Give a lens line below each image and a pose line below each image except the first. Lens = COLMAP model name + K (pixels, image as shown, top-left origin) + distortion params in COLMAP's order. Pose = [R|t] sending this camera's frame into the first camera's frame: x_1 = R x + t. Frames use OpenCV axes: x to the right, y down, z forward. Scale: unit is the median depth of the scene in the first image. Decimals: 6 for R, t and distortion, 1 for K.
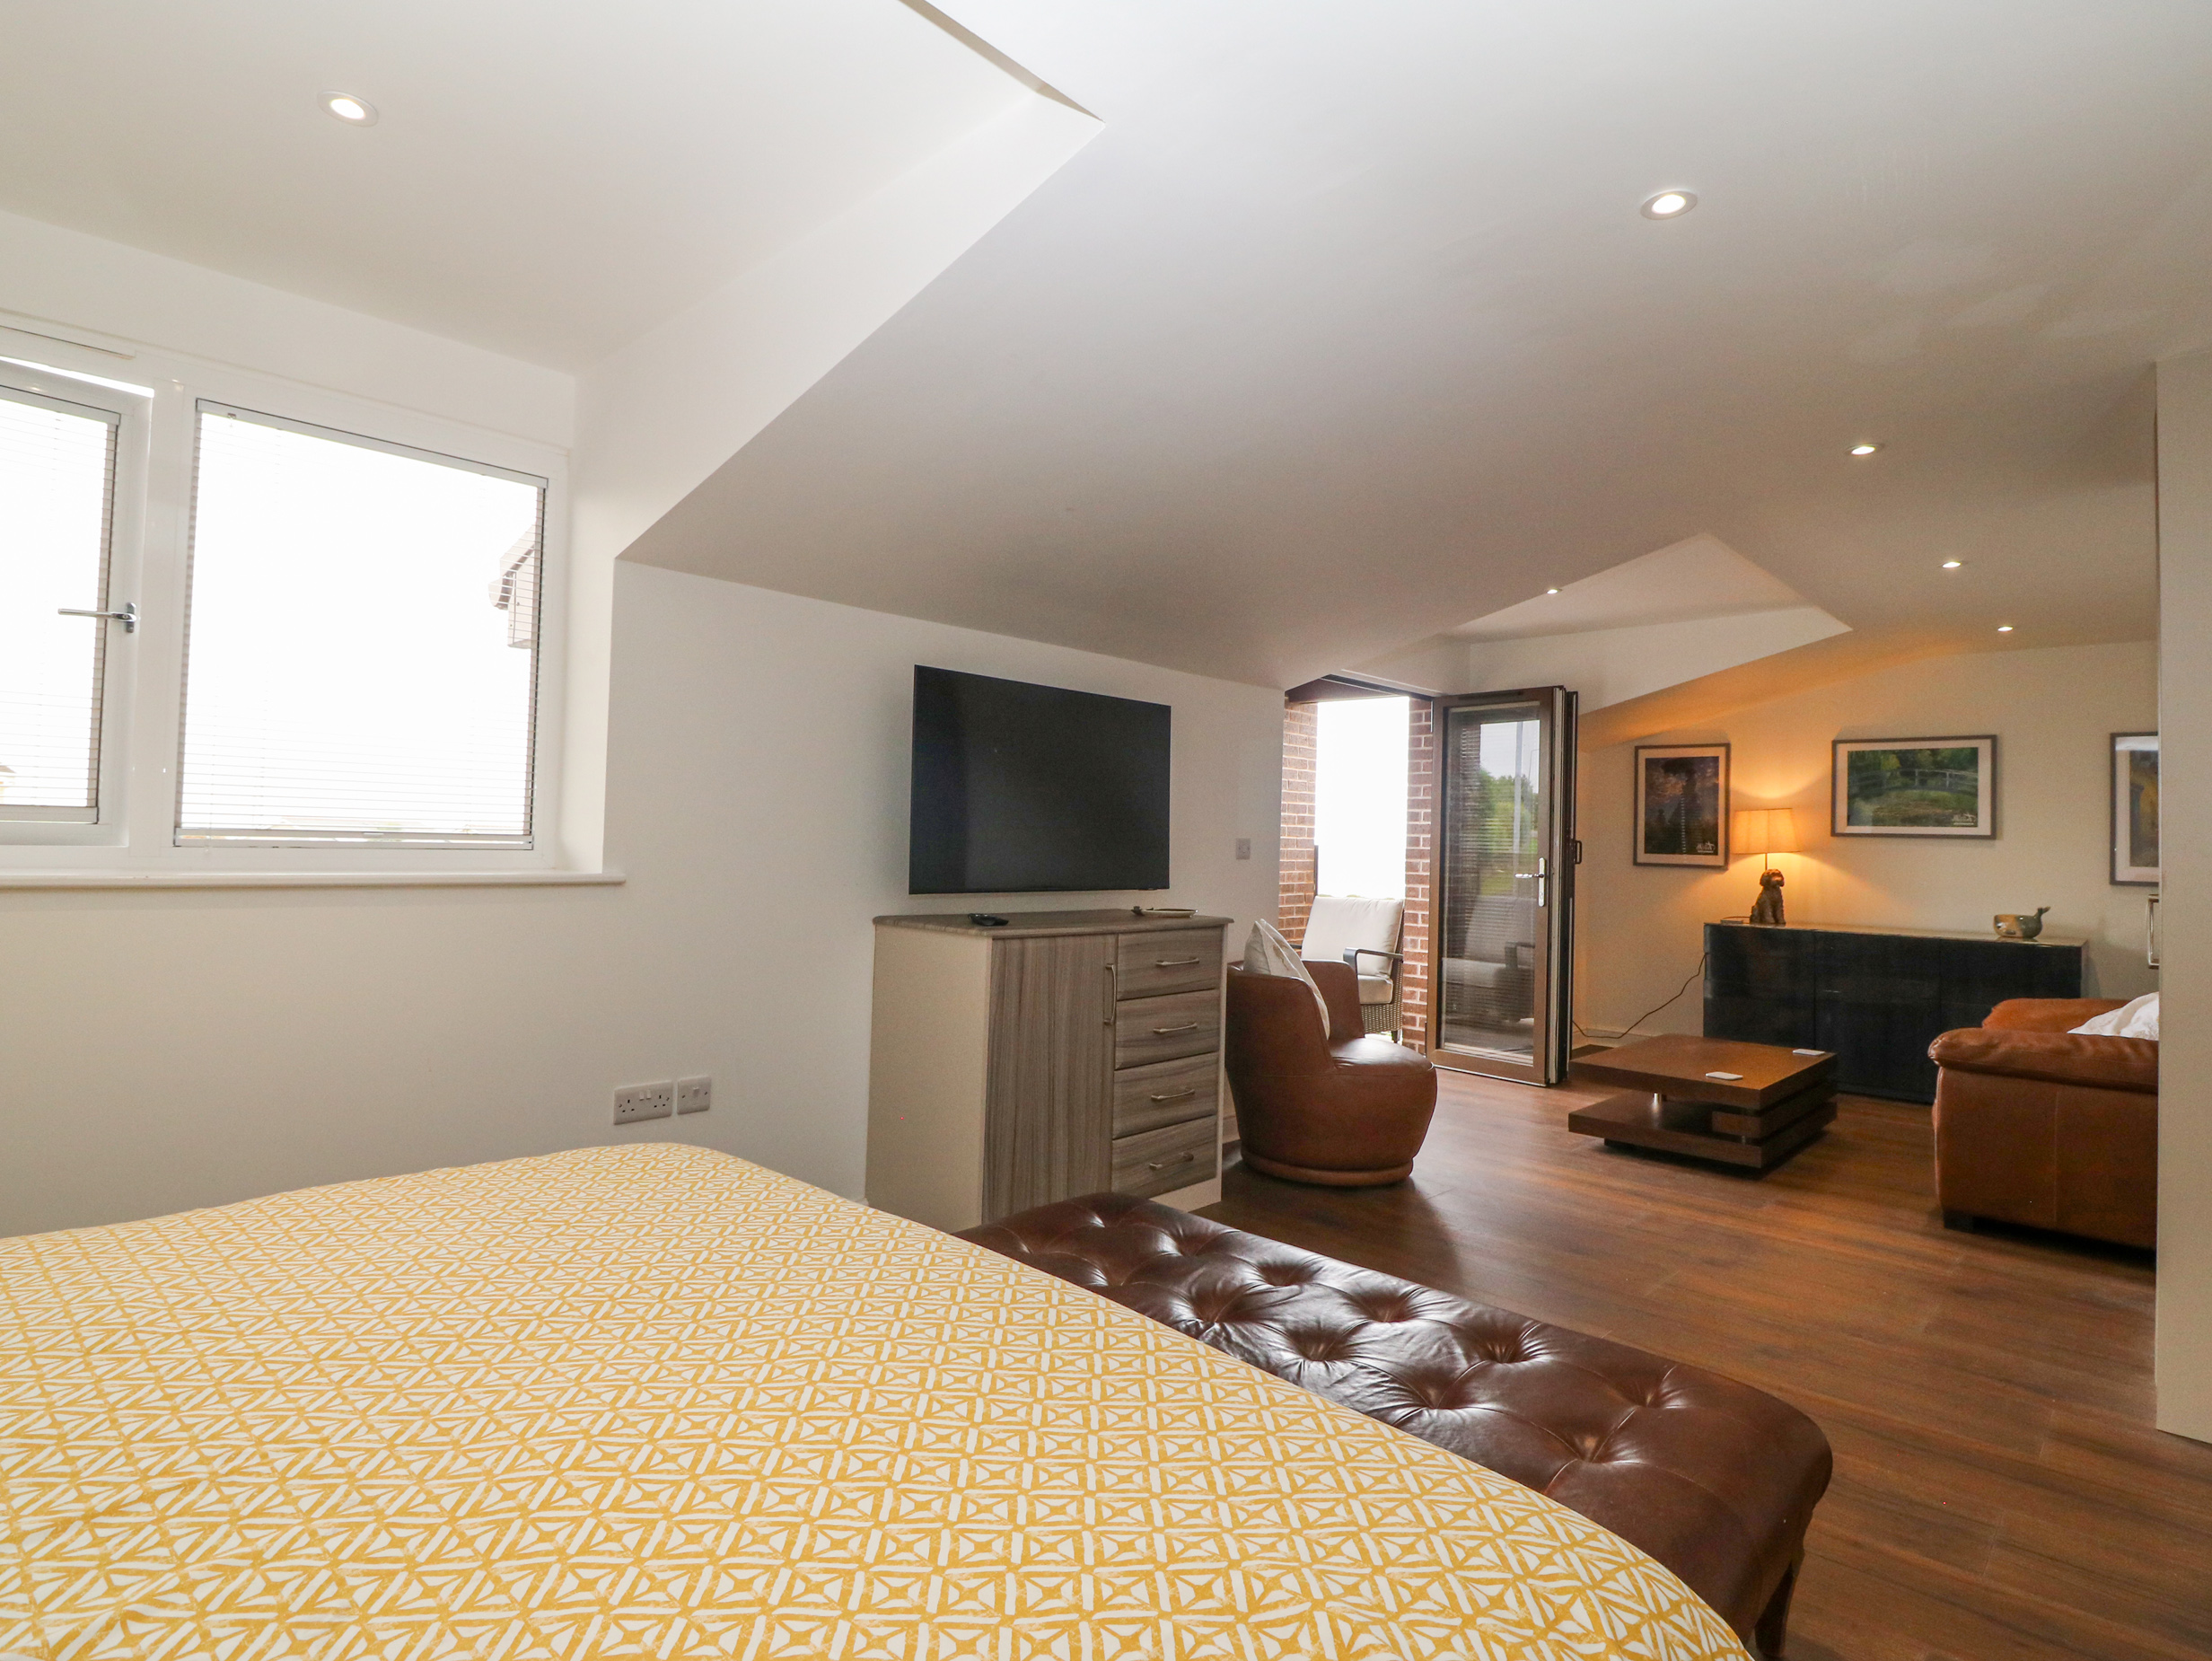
lens RADIAL K [[1175.1, 0, 1099.4], [0, 1175.1, 826.1], [0, 0, 1]] dist [-0.003540, -0.010832]
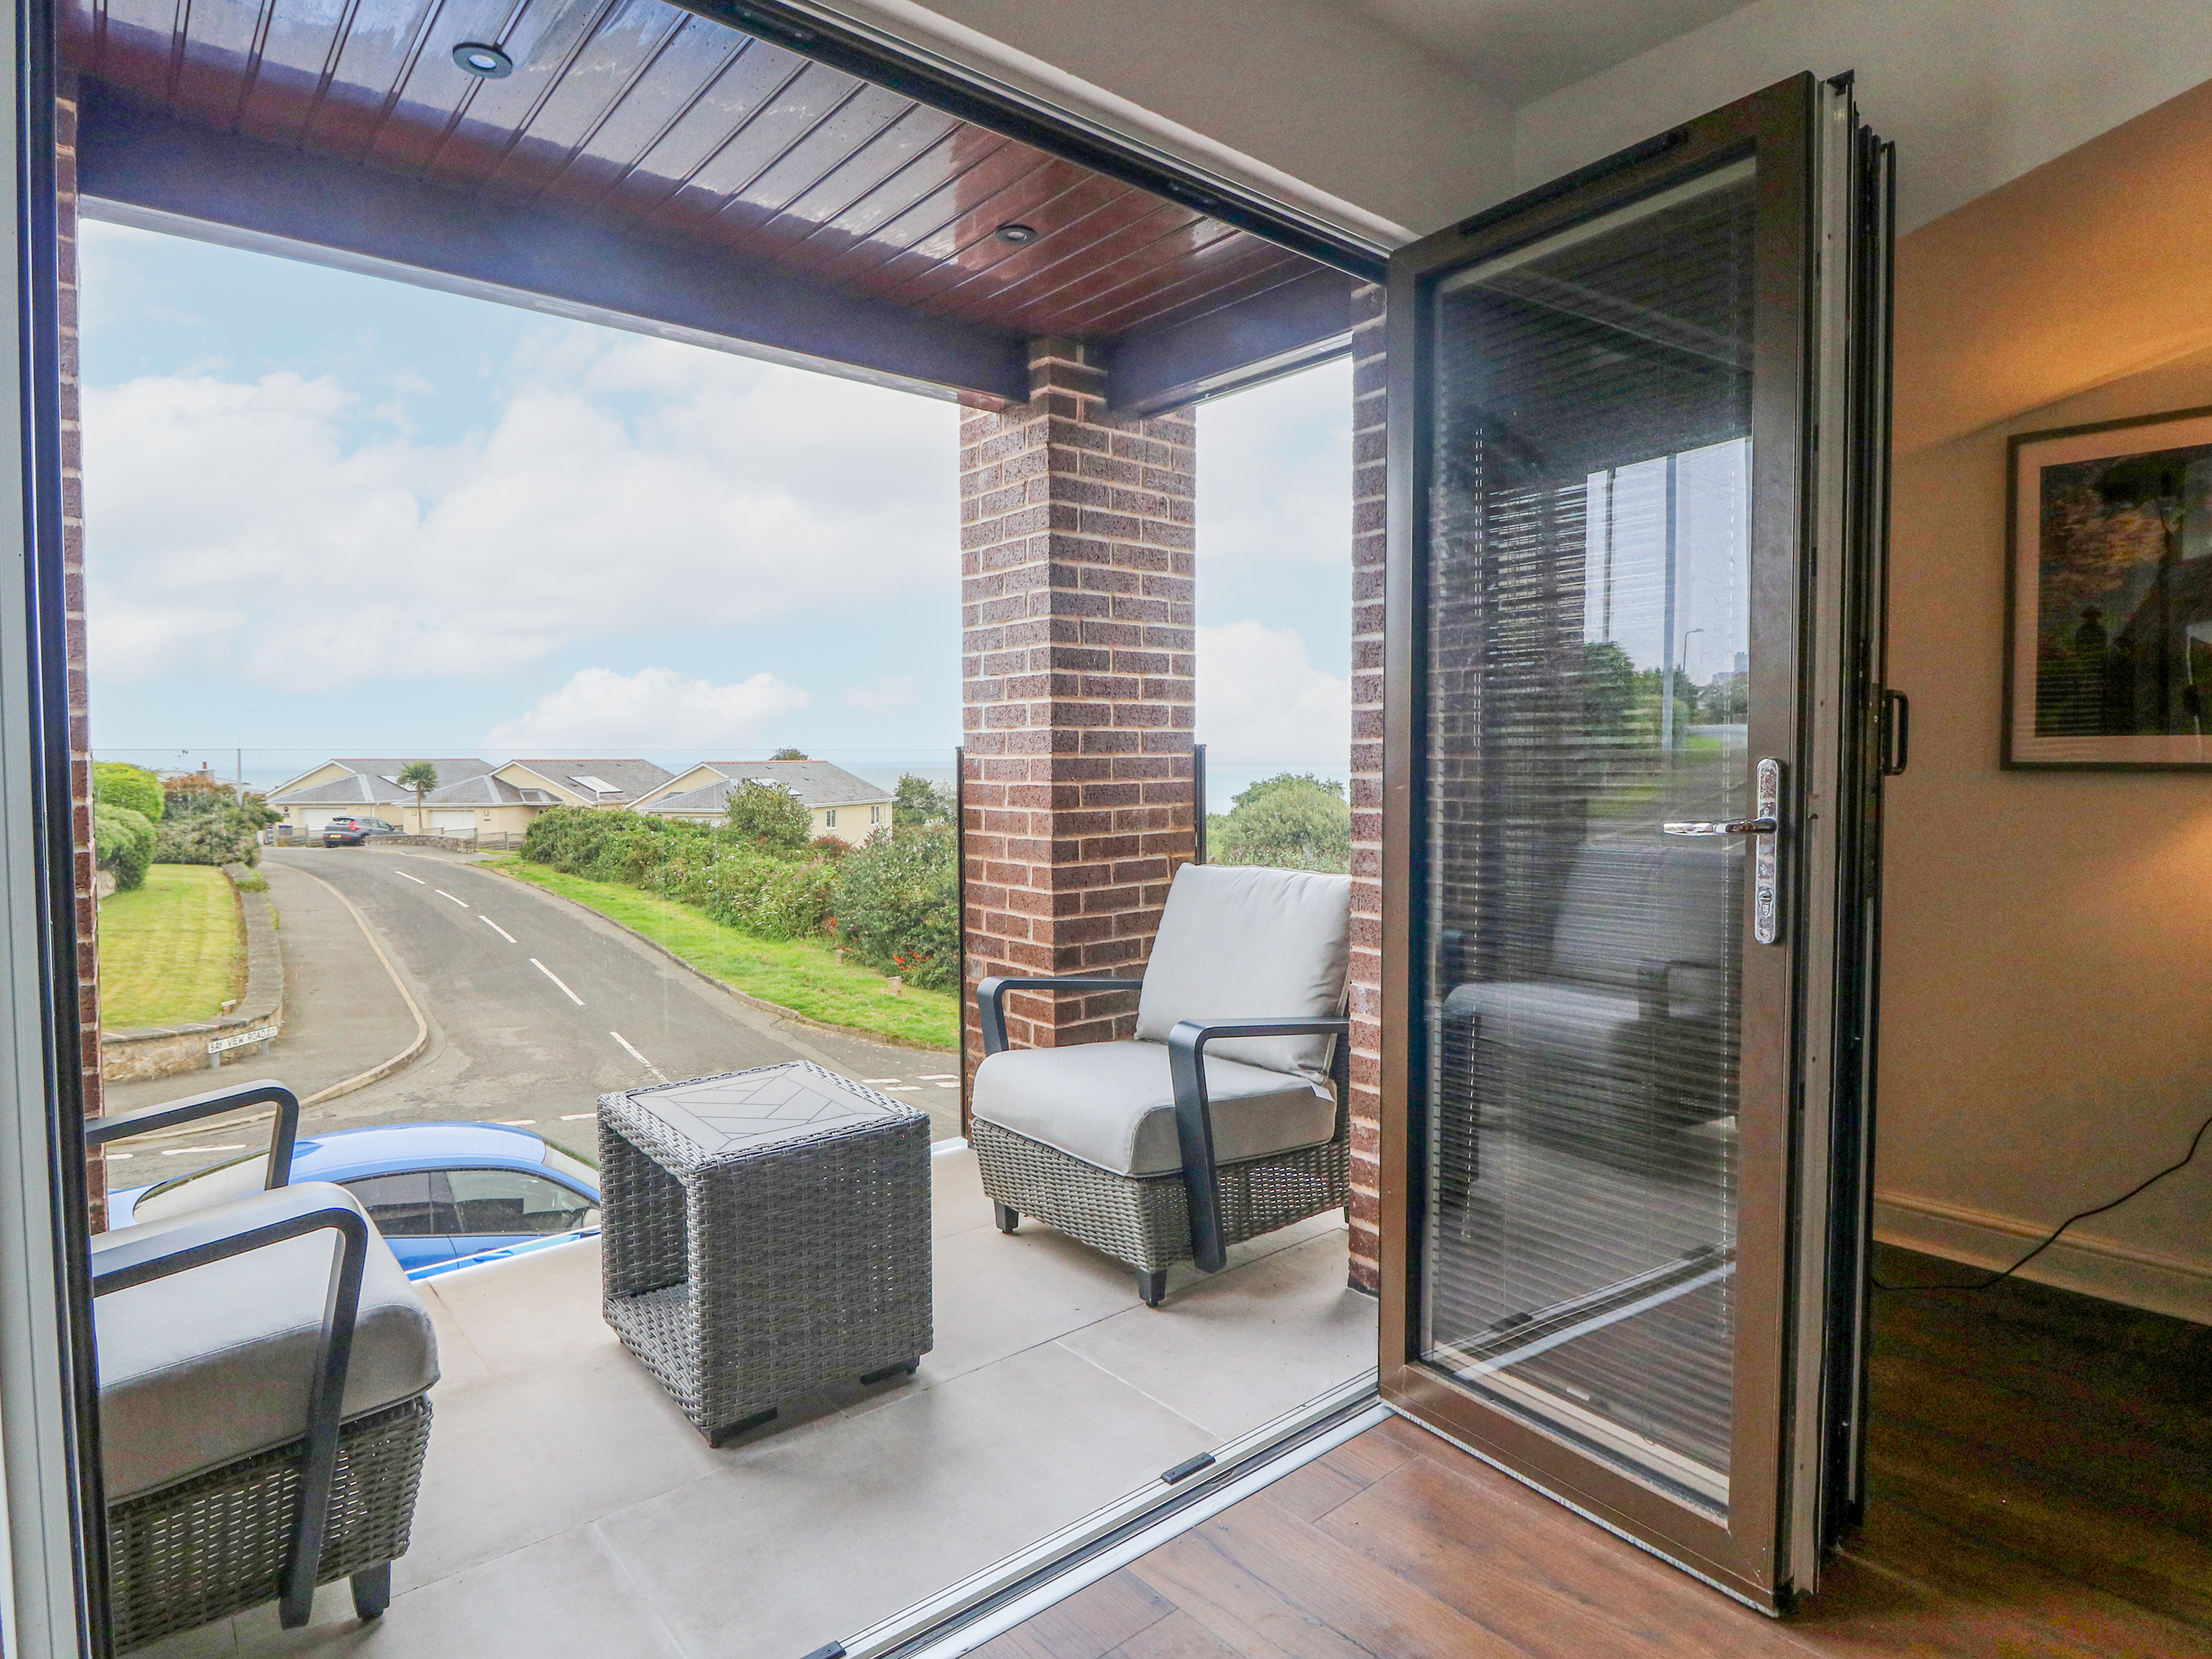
lens RADIAL K [[1175.1, 0, 1112.2], [0, 1175.1, 819.5], [0, 0, 1]] dist [-0.003540, -0.010832]
pose [[0.994256, -0.028366, -0.103199, 0.219174], [0.035354, 0.997158, 0.066526, 0.015030], [0.101019, -0.069792, 0.992433, 0.614091]]
